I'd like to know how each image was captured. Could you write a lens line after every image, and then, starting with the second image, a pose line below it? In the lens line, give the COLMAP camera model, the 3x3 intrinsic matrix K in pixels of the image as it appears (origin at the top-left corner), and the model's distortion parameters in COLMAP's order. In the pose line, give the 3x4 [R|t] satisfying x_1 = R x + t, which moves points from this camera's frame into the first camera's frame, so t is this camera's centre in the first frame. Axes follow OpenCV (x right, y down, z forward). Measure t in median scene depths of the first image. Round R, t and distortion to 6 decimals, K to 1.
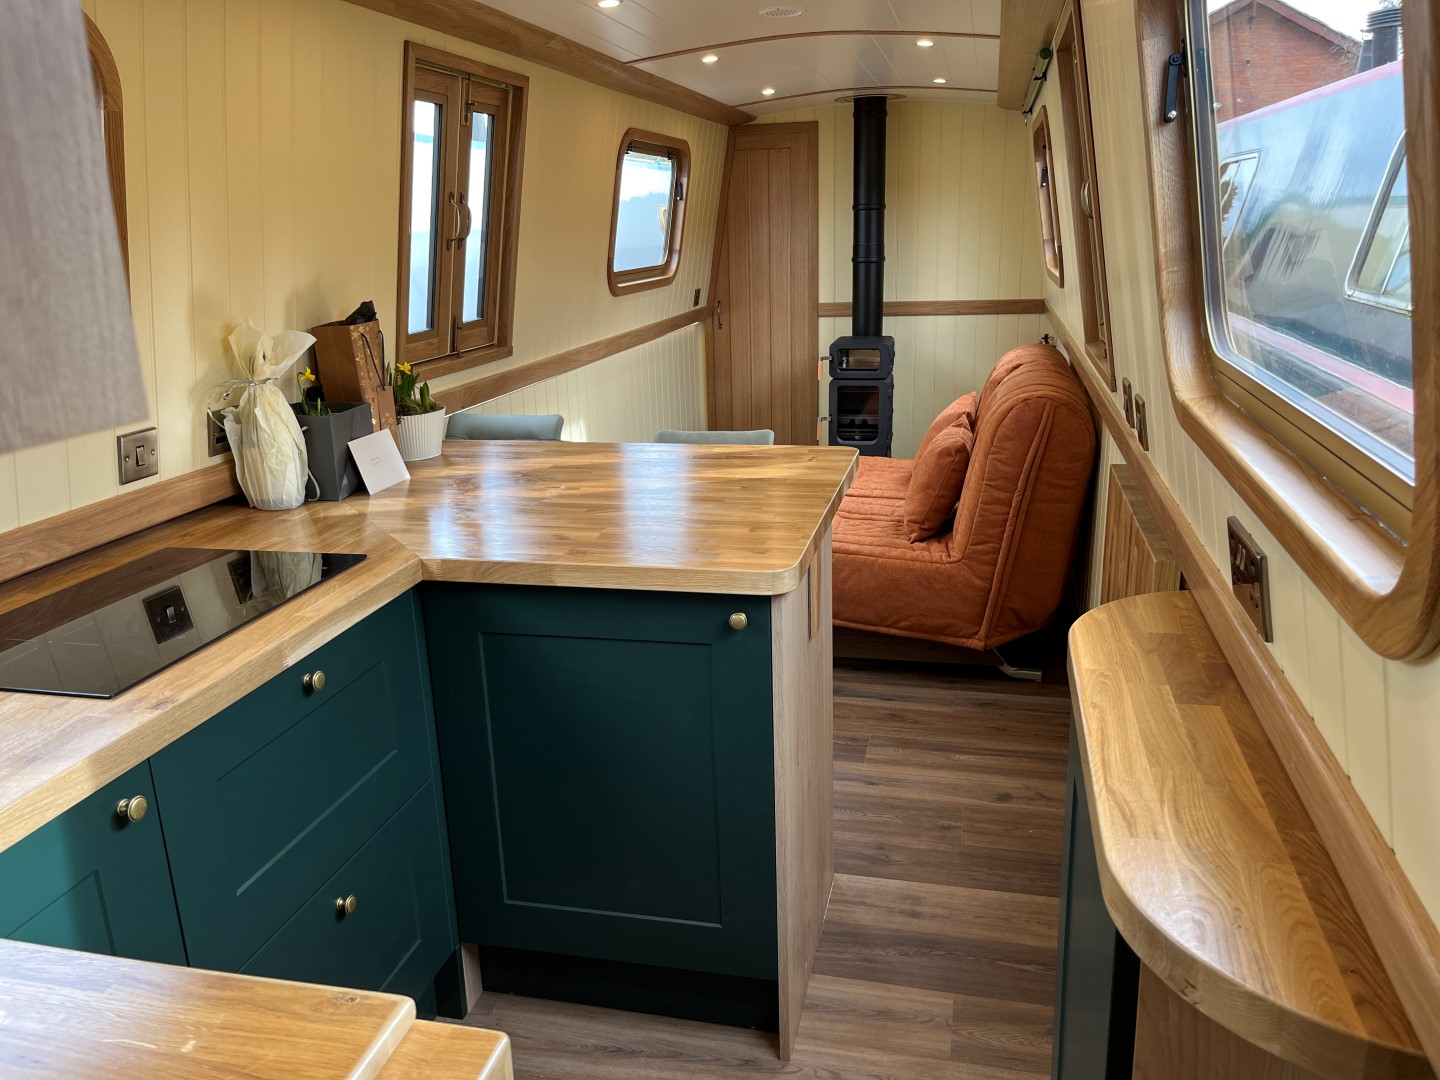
lens RADIAL K [[1090.7, 0, 709.7], [0, 1090.7, 545.2], [0, 0, 1]] dist [0.058252, -0.076794]
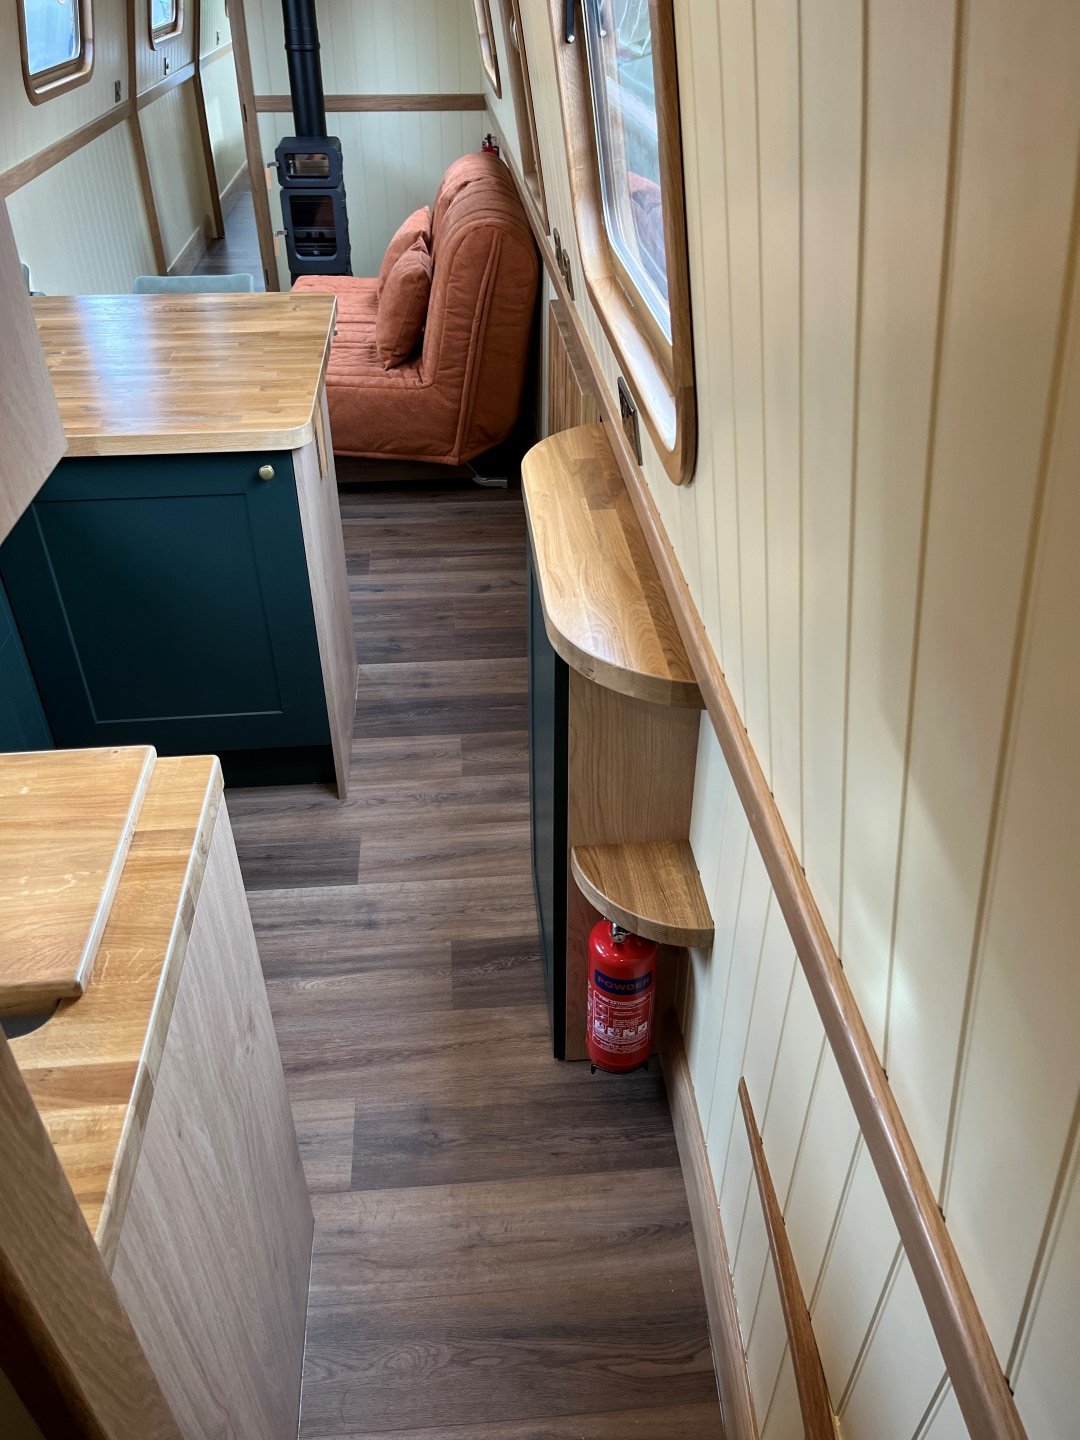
lens RADIAL K [[1090.7, 0, 534.7], [0, 1090.7, 719.5], [0, 0, 1]] dist [0.058252, -0.076794]
pose [[0.946378, -0.160091, 0.280606, -0.042070], [0.060624, 0.941158, 0.332486, -0.032124], [-0.317323, -0.297646, 0.900396, -0.150075]]
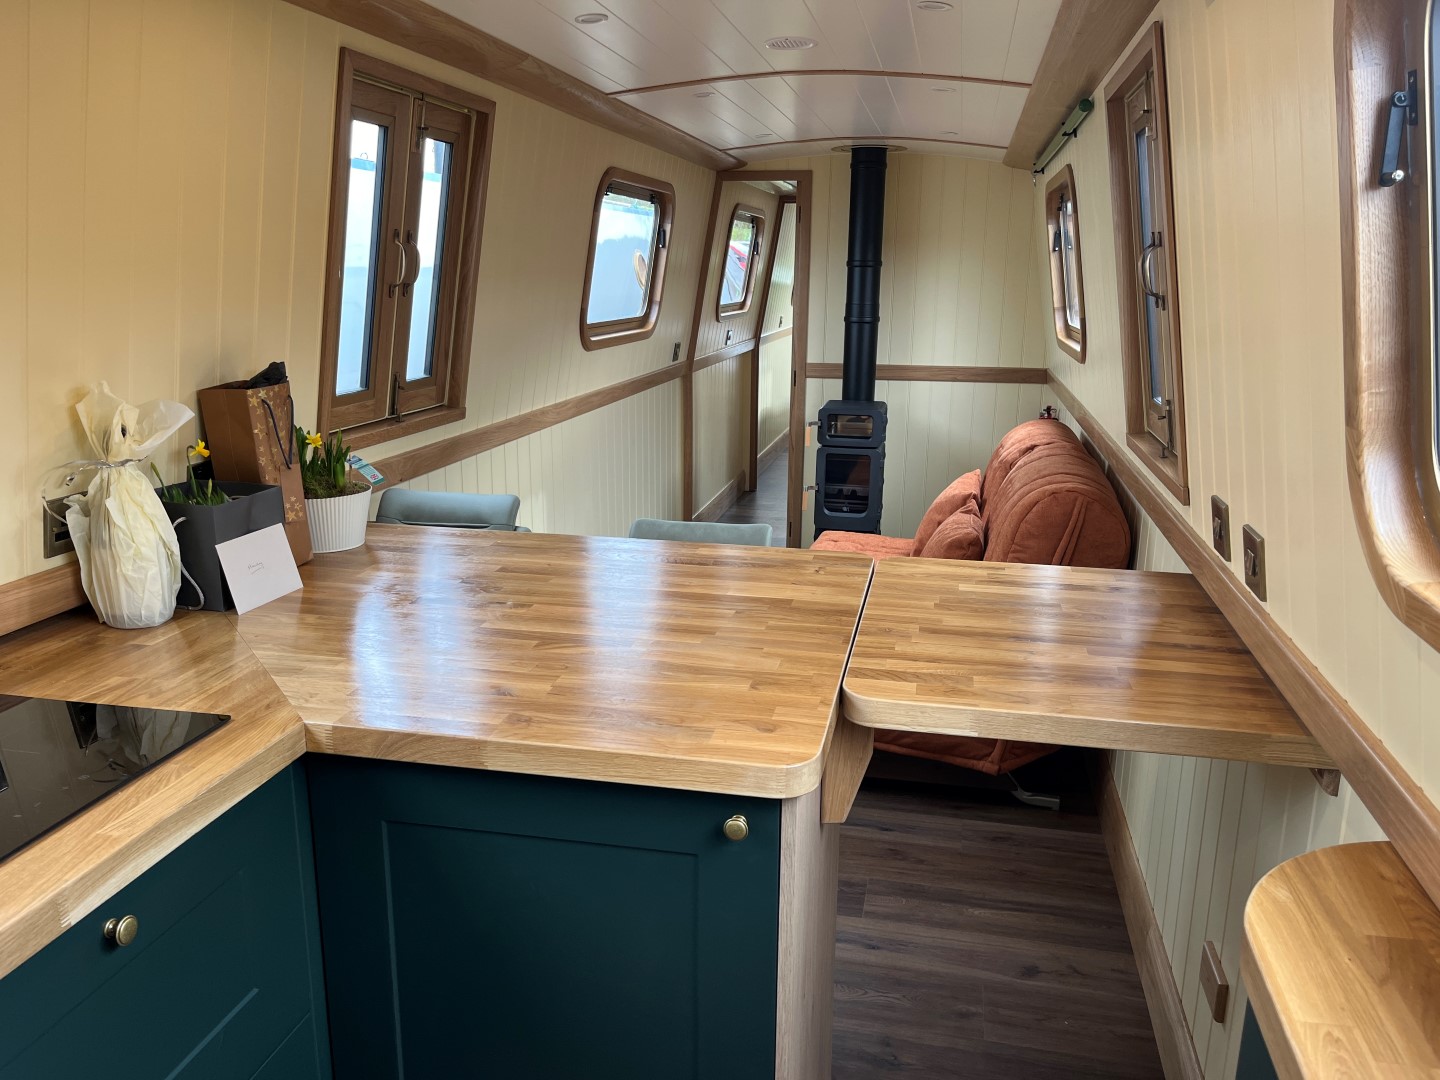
lens RADIAL K [[1090.7, 0, 723.3], [0, 1090.7, 541.5], [0, 0, 1]] dist [0.058252, -0.076794]
pose [[0.998554, 0.032973, 0.042451, -0.010610], [-0.031201, 0.998641, -0.041737, -0.048828], [-0.043769, 0.040352, 0.998226, 0.138936]]
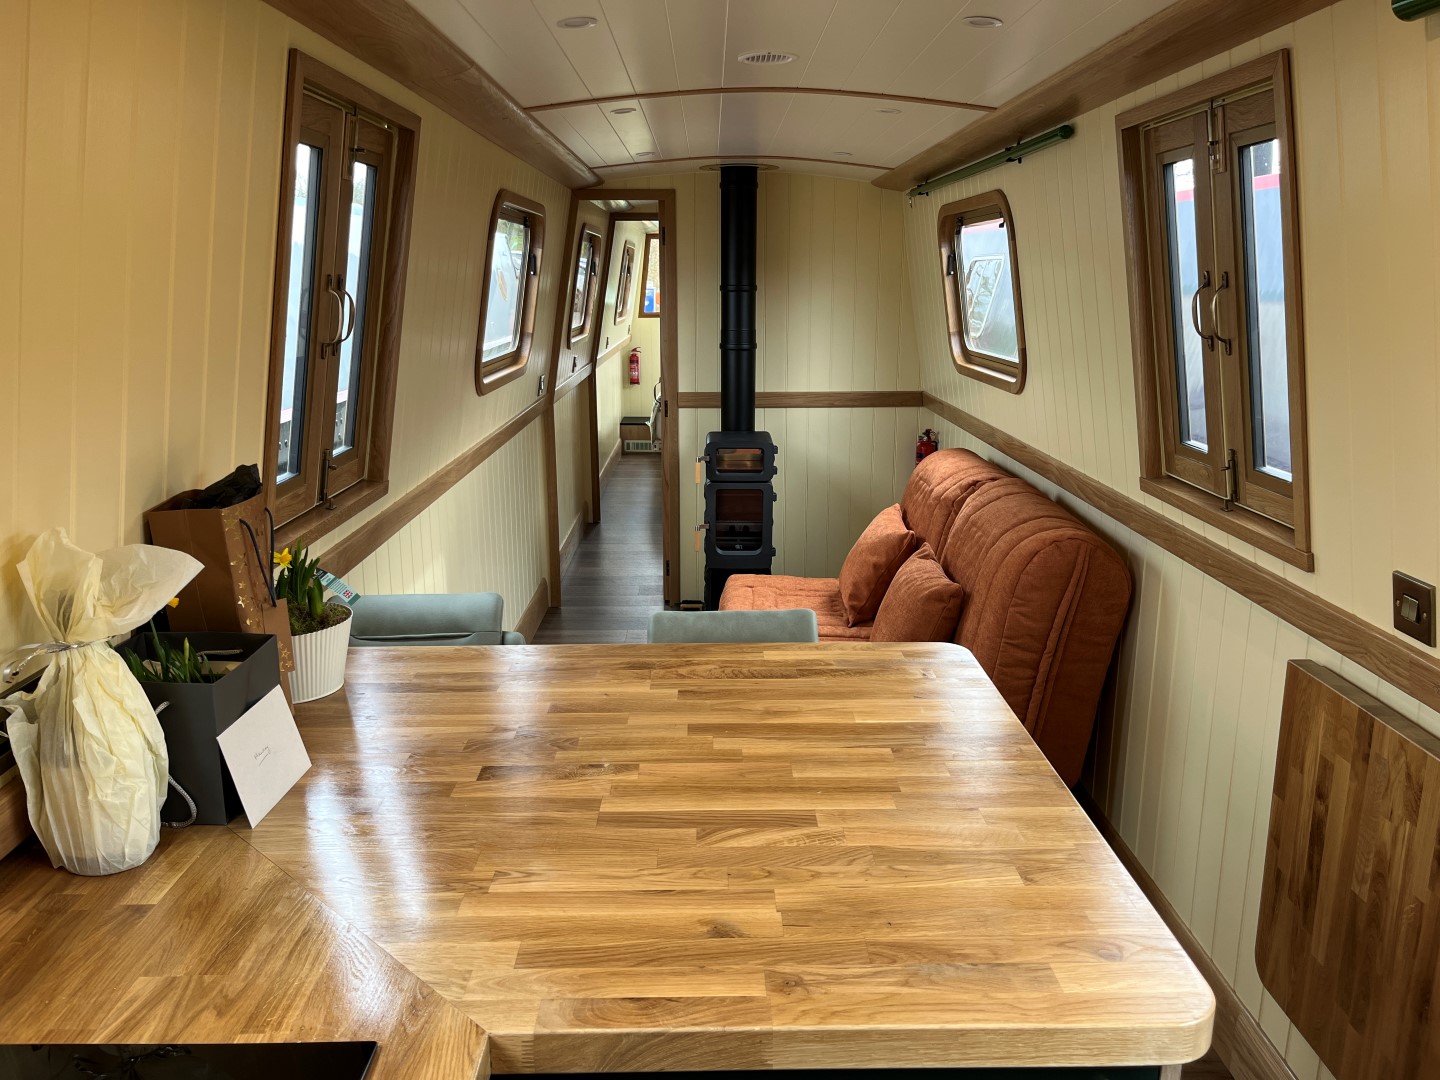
lens RADIAL K [[1090.7, 0, 718.6], [0, 1090.7, 536.7], [0, 0, 1]] dist [0.058252, -0.076794]
pose [[0.968717, -0.028762, 0.246497, -0.156114], [0.042783, 0.997745, -0.051712, -0.103233], [-0.244453, 0.060640, 0.967763, 0.264399]]
